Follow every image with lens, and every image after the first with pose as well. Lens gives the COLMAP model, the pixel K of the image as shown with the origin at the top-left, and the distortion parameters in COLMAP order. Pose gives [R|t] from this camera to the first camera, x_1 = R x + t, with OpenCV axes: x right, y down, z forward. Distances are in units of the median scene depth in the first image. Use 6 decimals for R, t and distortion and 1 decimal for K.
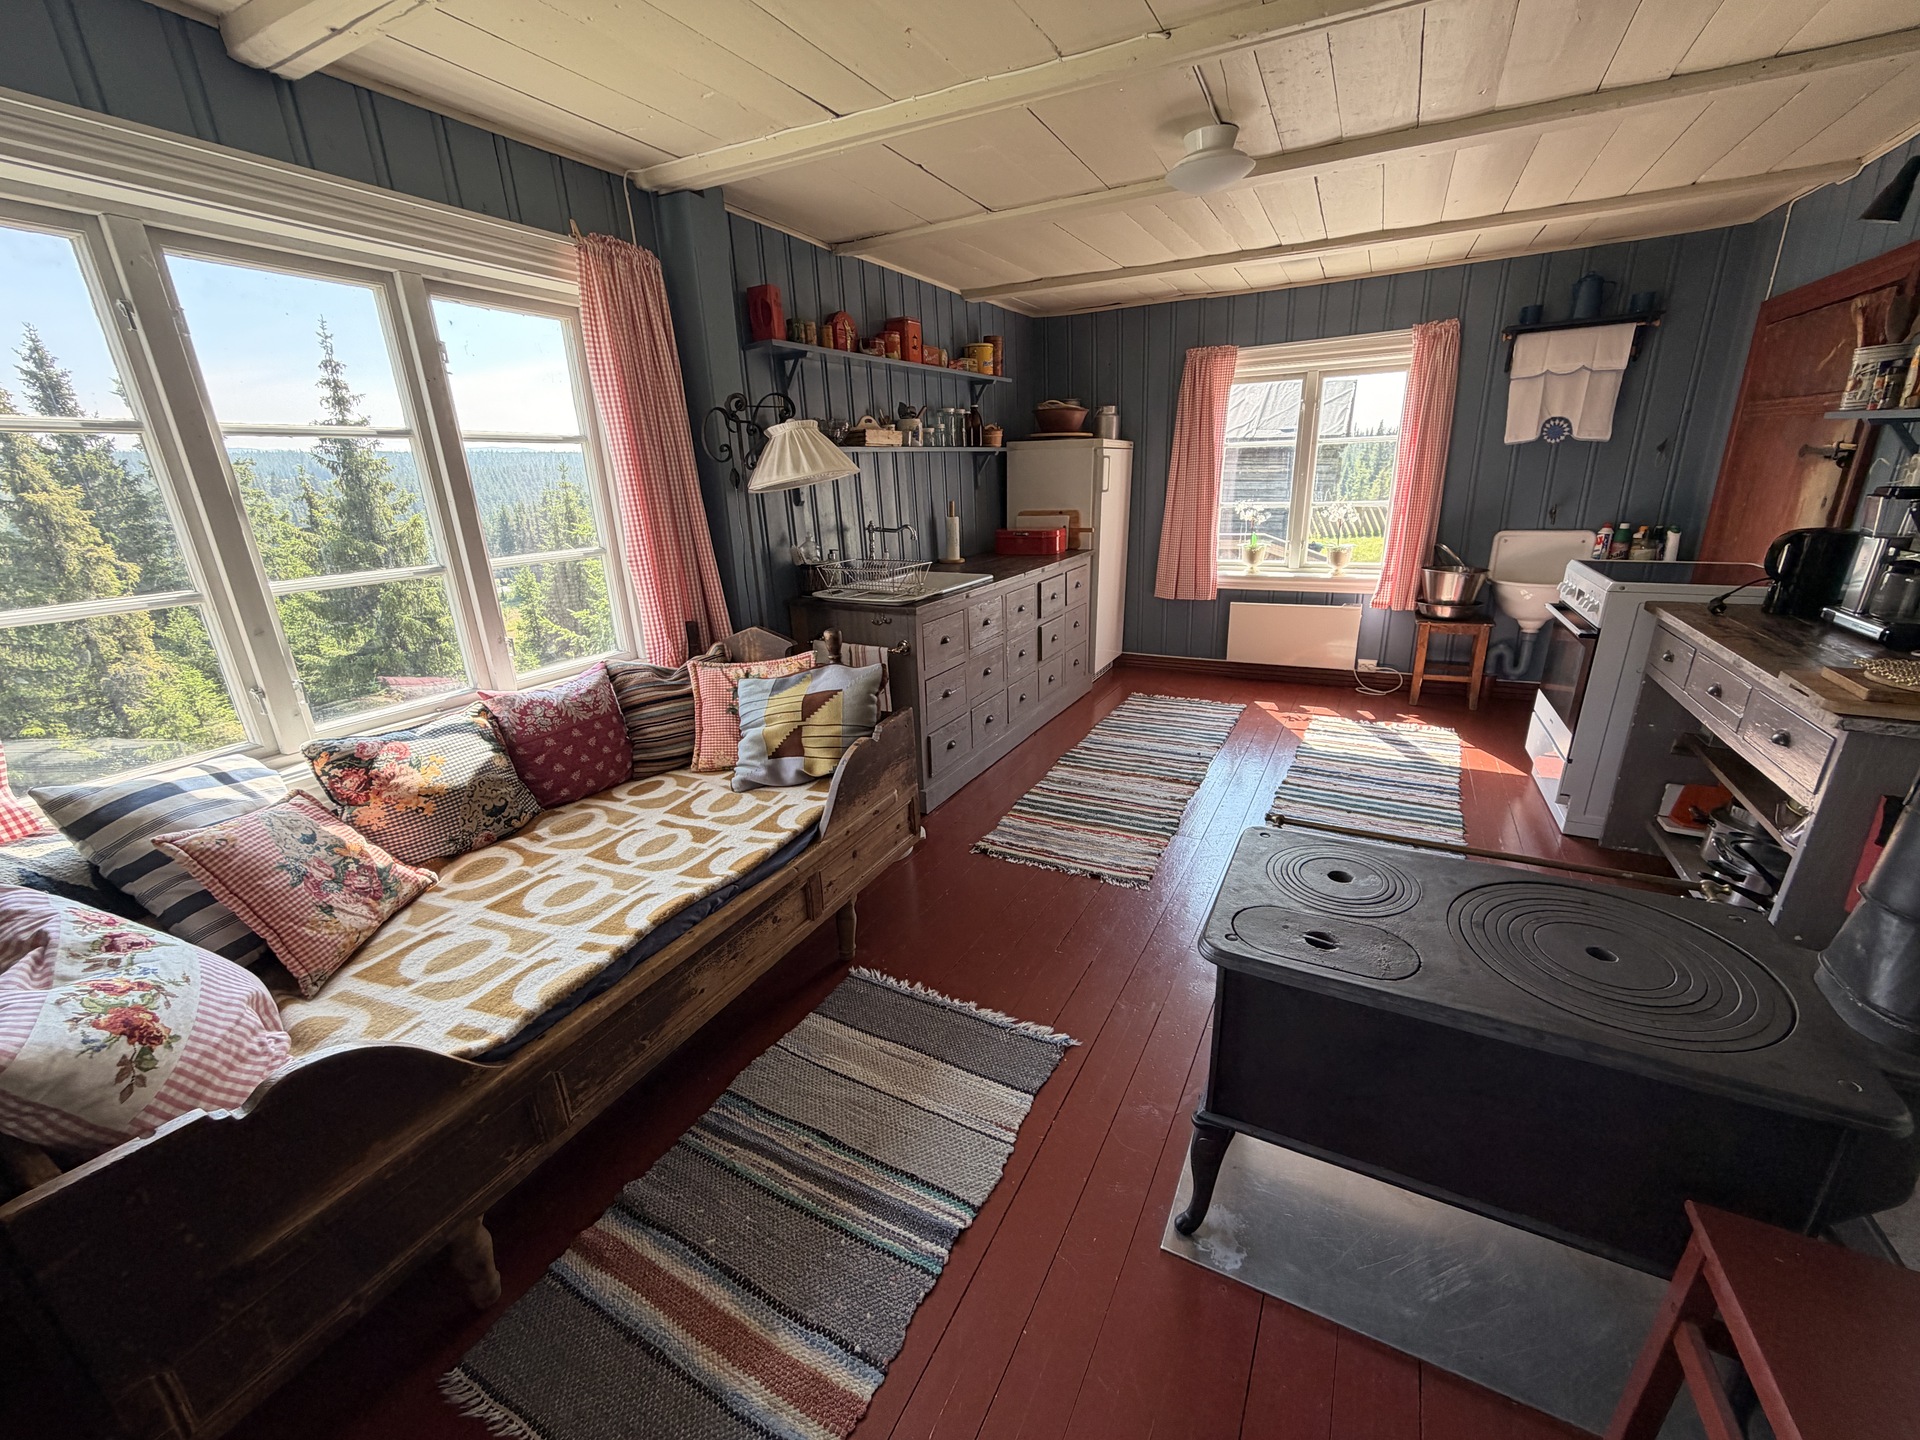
lens RADIAL K [[765.7, 0, 957.3], [0, 765.7, 715.5], [0, 0, 1]] dist [0.004819, -0.000778]
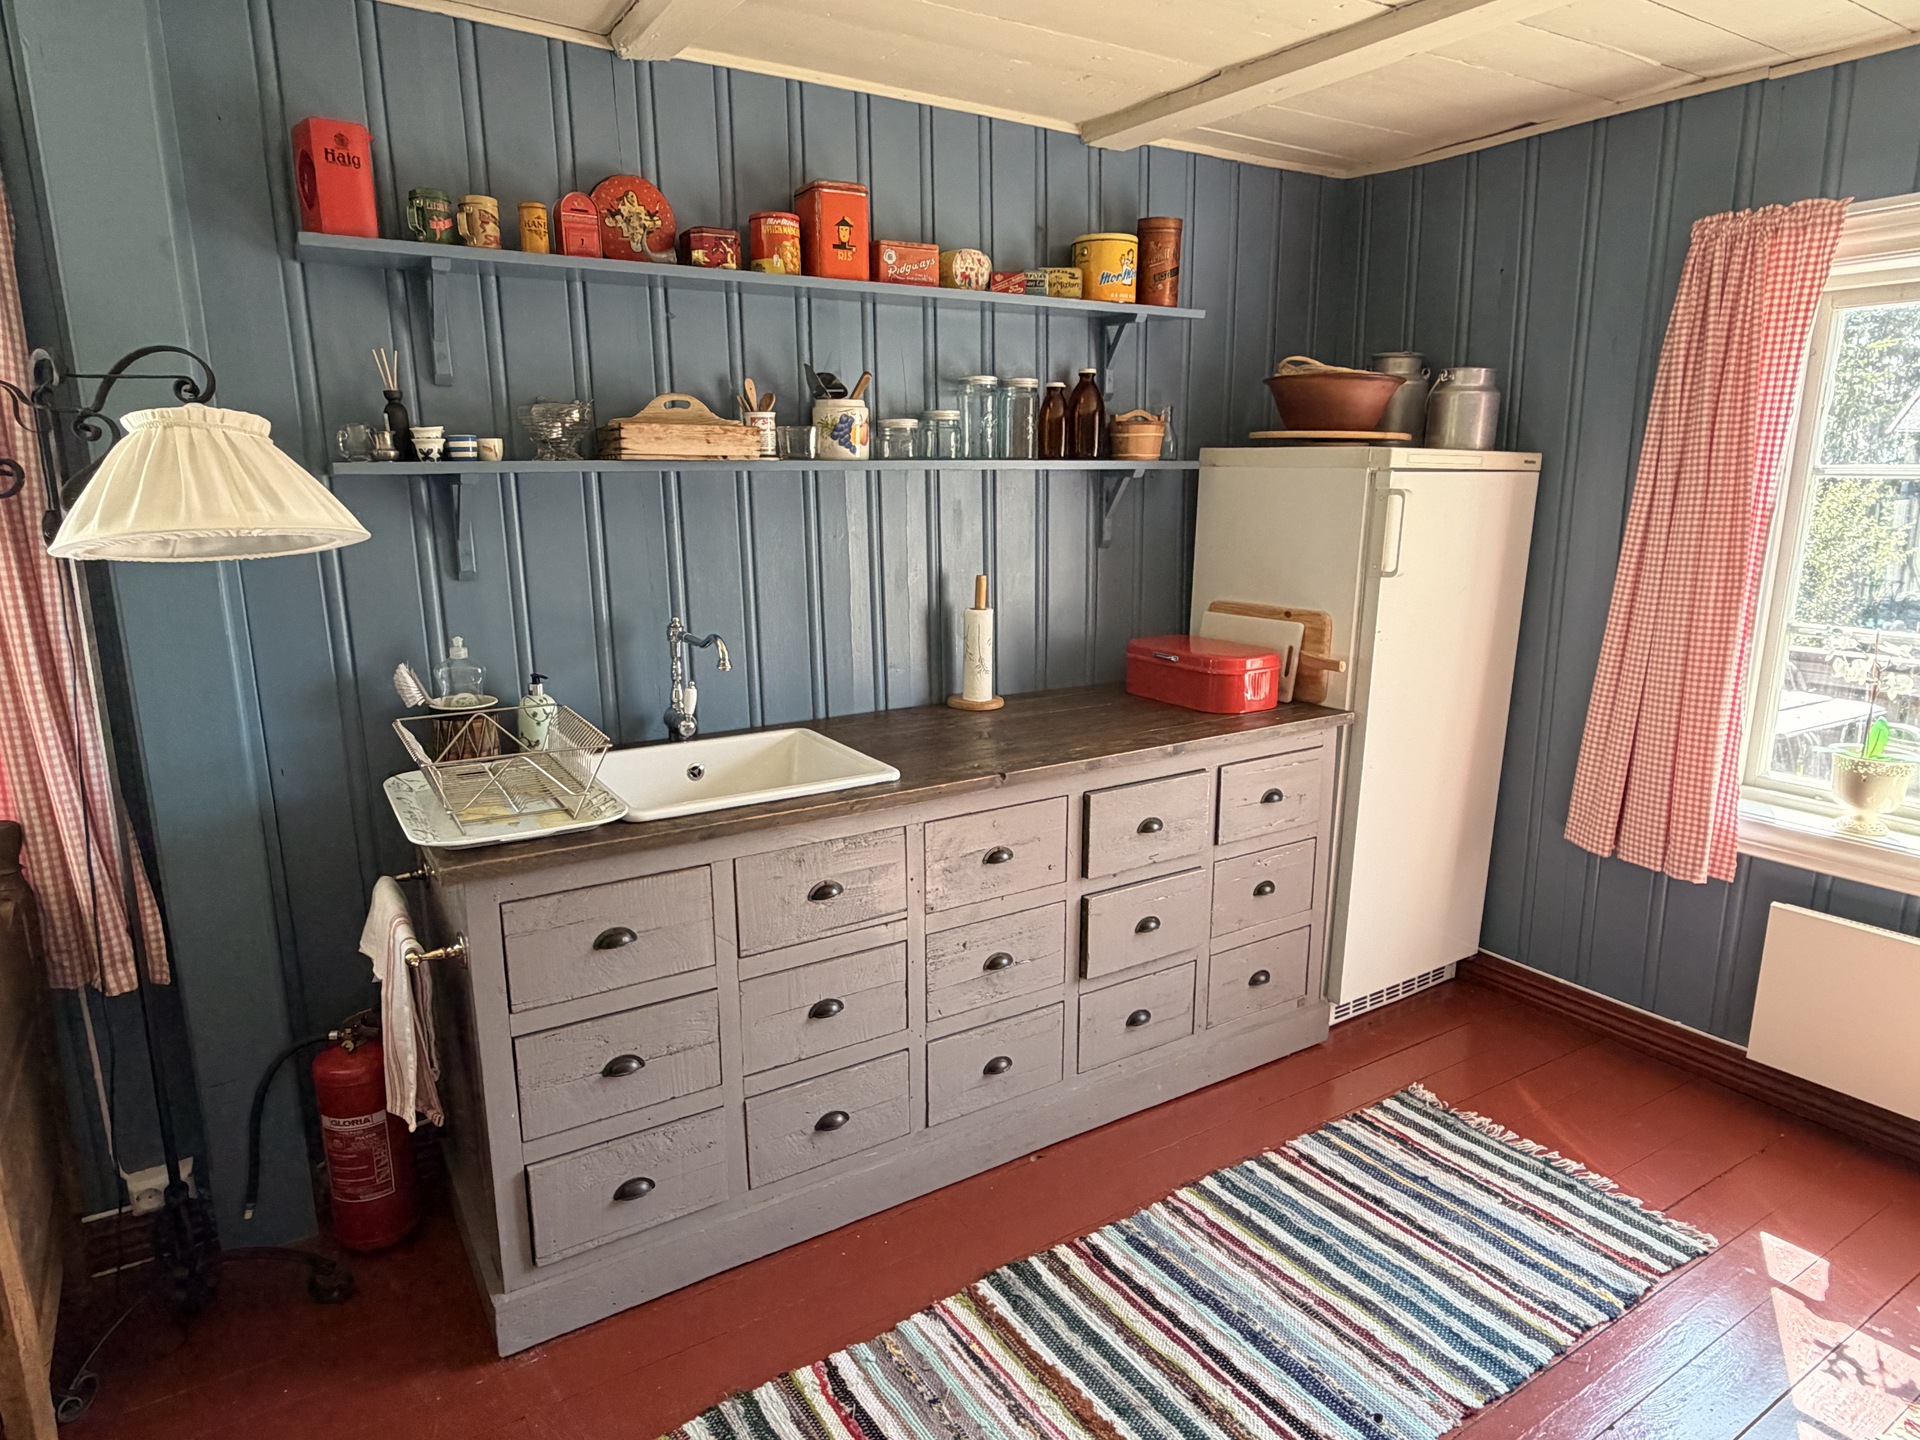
lens RADIAL K [[1132.7, 0, 955.9], [0, 1132.7, 724.0], [0, 0, 1]] dist [0.001011, 0.000721]
pose [[0.874069, 0.139551, -0.465327, 0.284107], [-0.177946, 0.983252, -0.039377, -0.154543], [0.452039, 0.117221, 0.884262, 0.387569]]
